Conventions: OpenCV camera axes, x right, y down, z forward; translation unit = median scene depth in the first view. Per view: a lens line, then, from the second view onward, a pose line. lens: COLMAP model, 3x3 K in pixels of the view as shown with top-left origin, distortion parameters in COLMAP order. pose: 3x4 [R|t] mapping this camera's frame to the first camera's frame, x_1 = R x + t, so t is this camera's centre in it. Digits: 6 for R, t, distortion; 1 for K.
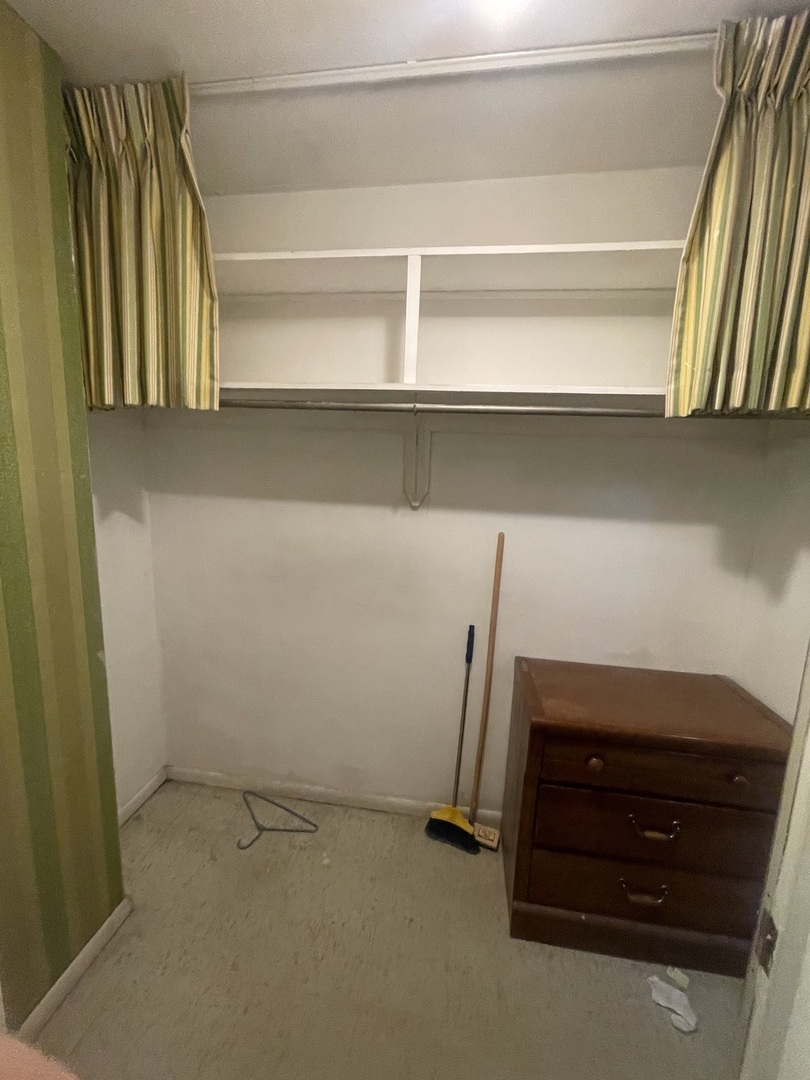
lens RADIAL K [[430.0, 0, 403.1], [0, 430.0, 535.8], [0, 0, 1]] dist [0.000847, 0.000025]
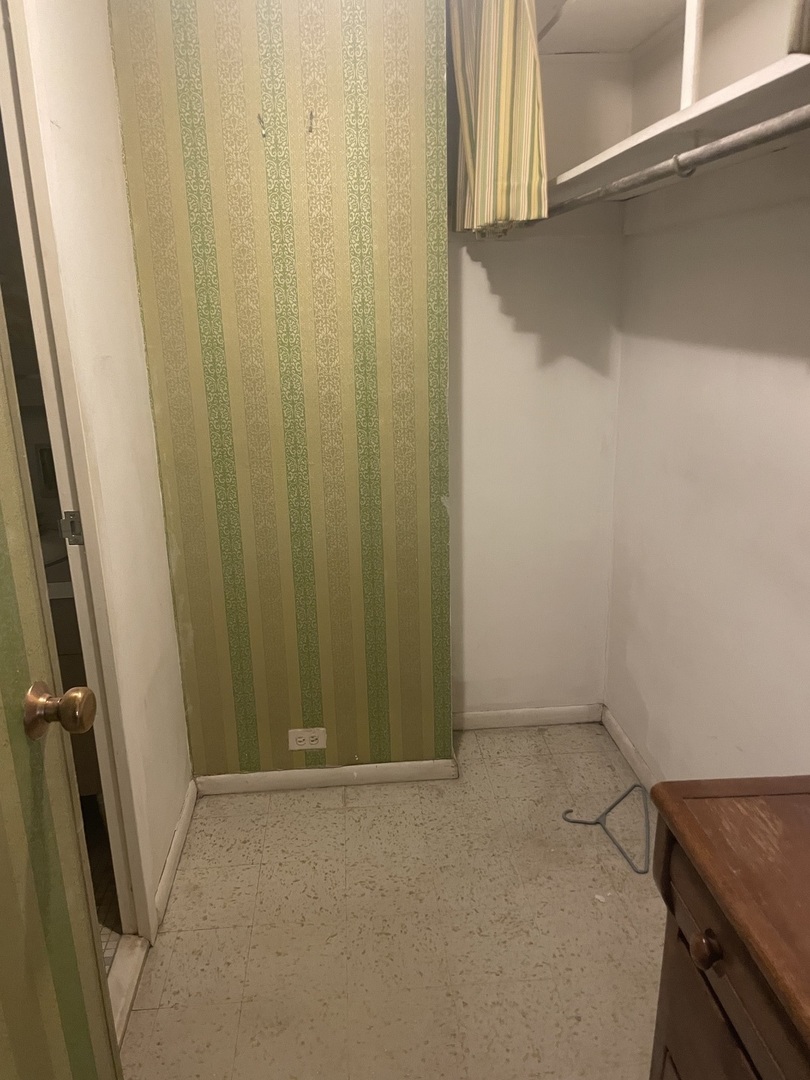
lens RADIAL K [[806.7, 0, 404.4], [0, 806.7, 542.8], [0, 0, 1]] dist [0.080116, -0.105187]
pose [[0.240114, 0.245174, -0.939274, 0.775704], [-0.119263, 0.967701, 0.222106, -0.021143], [0.963391, 0.058690, 0.261599, 0.330132]]
